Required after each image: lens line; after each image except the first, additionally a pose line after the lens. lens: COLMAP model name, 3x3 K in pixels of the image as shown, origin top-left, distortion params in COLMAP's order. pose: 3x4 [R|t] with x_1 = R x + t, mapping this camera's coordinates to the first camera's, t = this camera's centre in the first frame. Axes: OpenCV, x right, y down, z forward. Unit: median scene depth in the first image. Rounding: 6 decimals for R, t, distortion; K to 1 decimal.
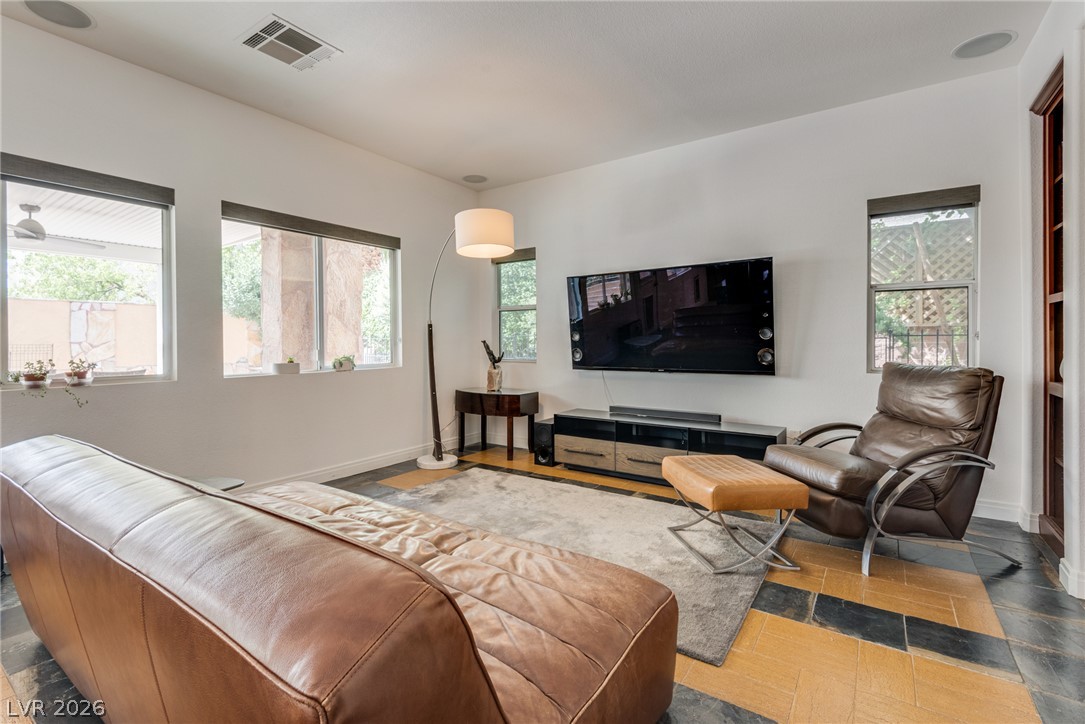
lens RADIAL K [[498.2, 0, 520.1], [0, 498.2, 345.8], [0, 0, 1]] dist [0.012895, -0.000405]
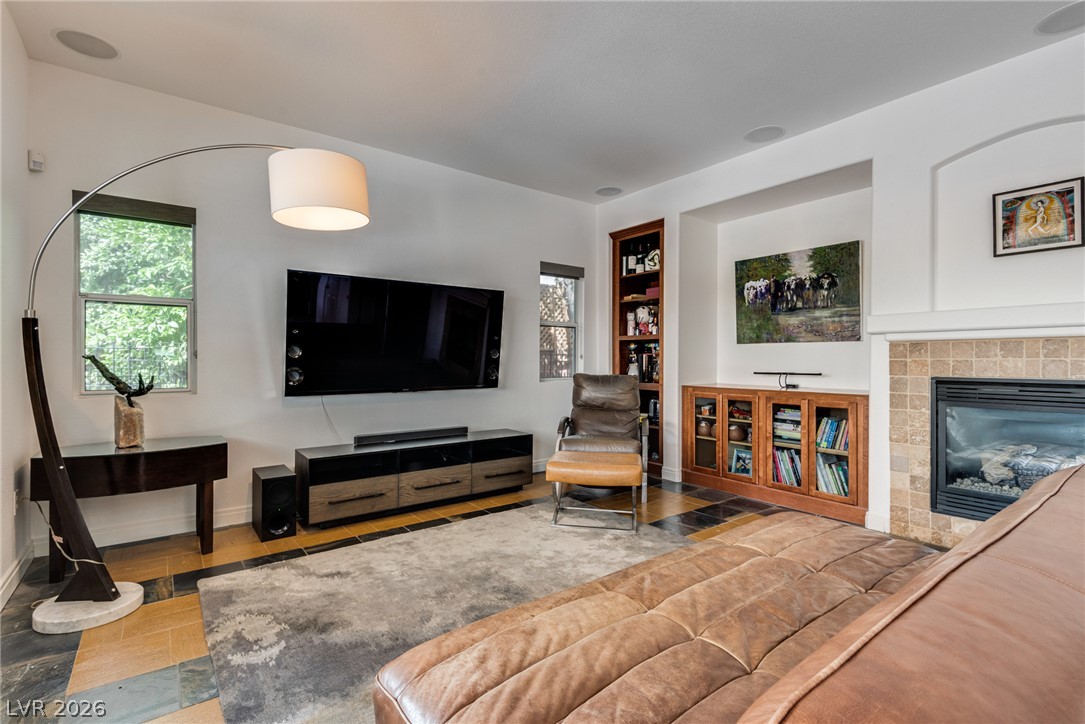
lens RADIAL K [[503.2, 0, 542.5], [0, 503.2, 362.0], [0, 0, 1]] dist [0.012694, -0.000866]
pose [[0.288465, -0.001253, 0.957490, -0.601108], [0.004184, 0.999991, 0.000048, -0.003043], [-0.957481, 0.003993, 0.288468, 0.519119]]
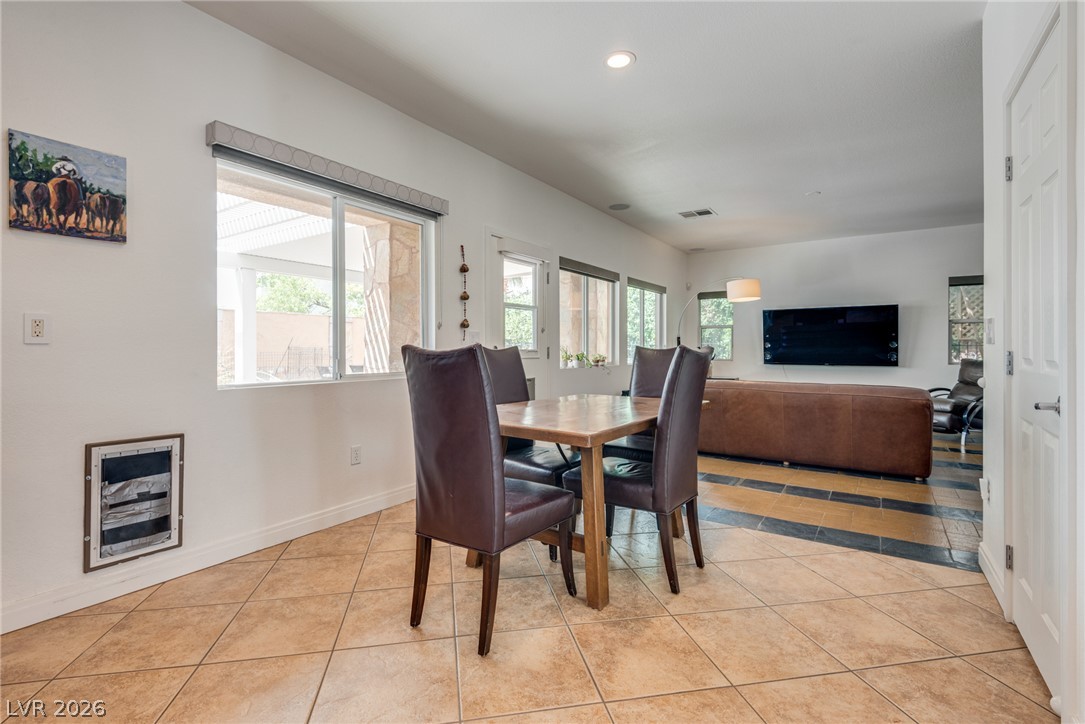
lens RADIAL K [[516.4, 0, 515.1], [0, 516.4, 348.7], [0, 0, 1]] dist [0.003942, 0.000210]
pose [[0.999907, 0.005644, 0.012438, -0.929198], [-0.005592, 0.999975, -0.004230, 0.008002], [-0.012462, 0.004160, 0.999914, -0.909860]]
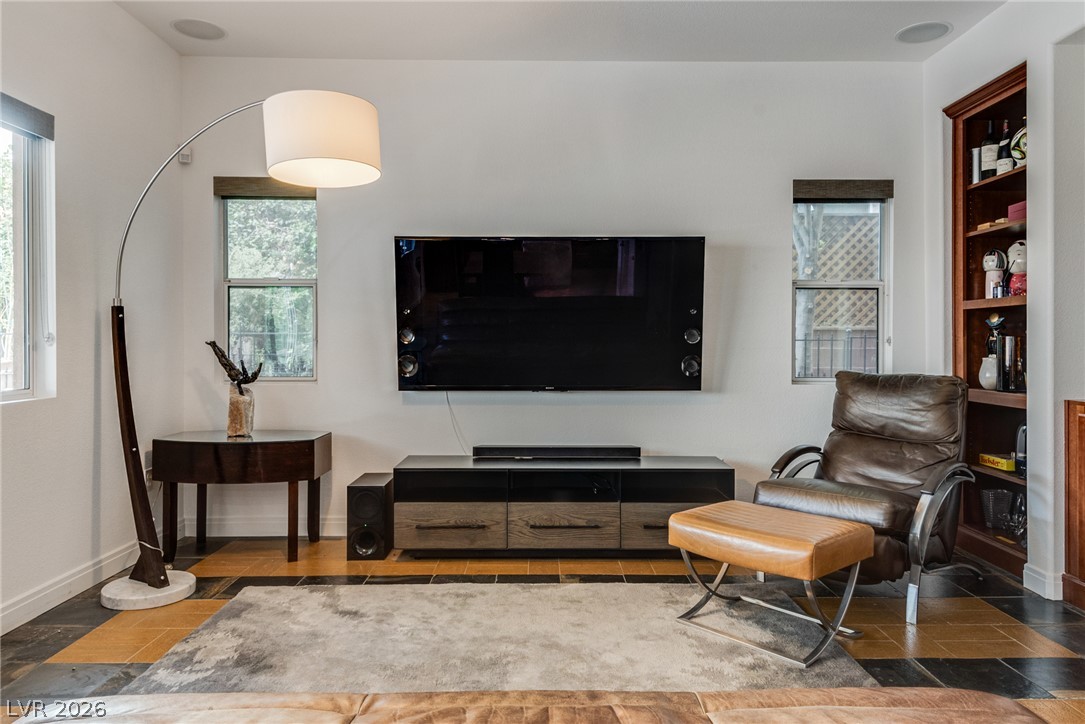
lens RADIAL K [[737.5, 0, 550.4], [0, 737.5, 347.8], [0, 0, 1]] dist [0.028556, -0.001556]
pose [[0.802550, 0.001873, 0.596583, -0.338926], [-0.000733, 0.999997, -0.002155, -0.003562], [-0.596585, 0.001292, 0.802549, 0.216355]]
